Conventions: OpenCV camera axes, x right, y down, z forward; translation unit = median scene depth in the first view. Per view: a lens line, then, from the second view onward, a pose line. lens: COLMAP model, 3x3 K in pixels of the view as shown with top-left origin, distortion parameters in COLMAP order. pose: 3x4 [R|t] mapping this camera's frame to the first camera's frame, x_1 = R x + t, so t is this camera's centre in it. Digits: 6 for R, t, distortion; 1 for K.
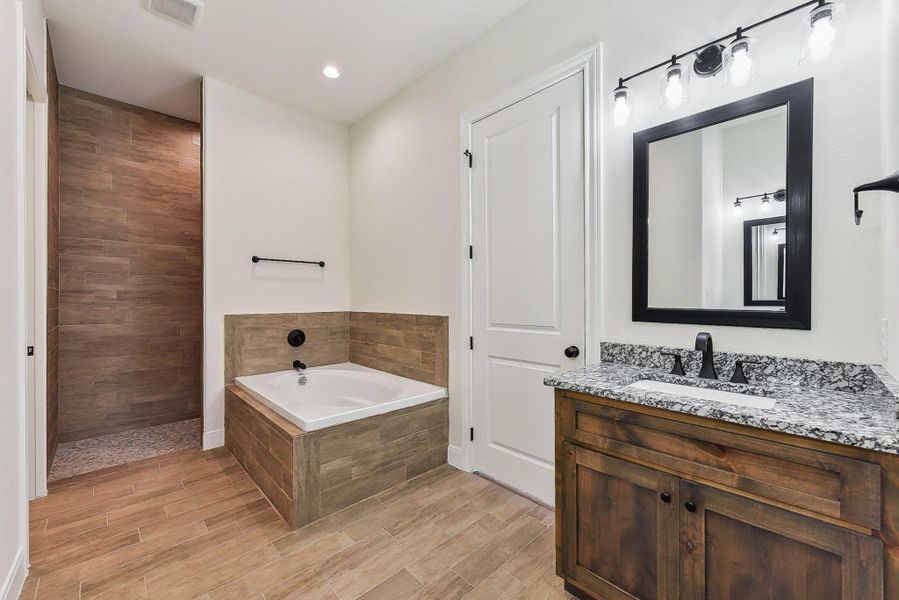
lens RADIAL K [[358.1, 0, 449.5], [0, 358.1, 300.0], [0, 0, 1]] dist [-0.001812, -0.000208]
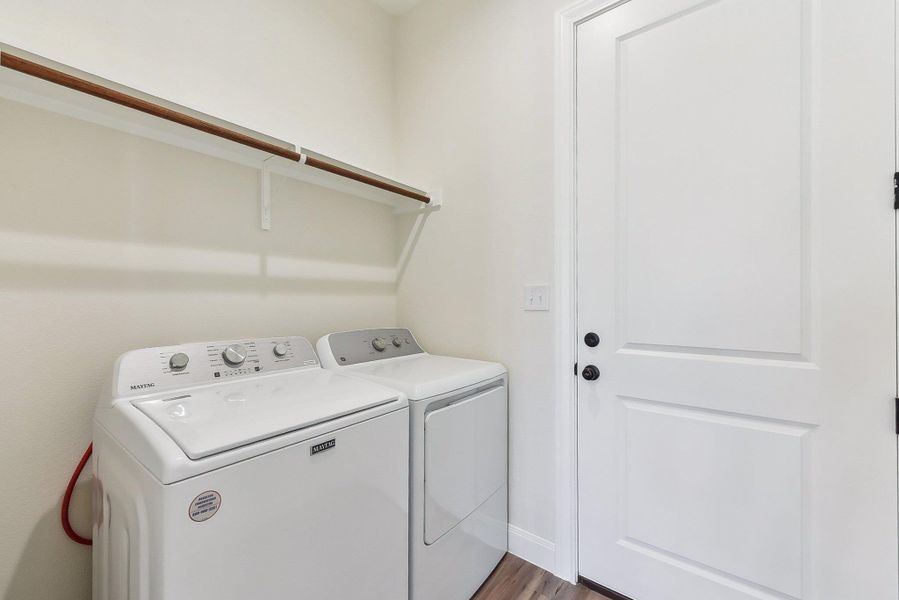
lens RADIAL K [[358.1, 0, 449.5], [0, 358.1, 300.0], [0, 0, 1]] dist [-0.001812, -0.000208]
pose [[0.986486, 0.002427, 0.163831, -0.387513], [-0.000687, 0.999943, -0.010678, -0.002721], [-0.163847, 0.010421, 0.986431, 0.622556]]
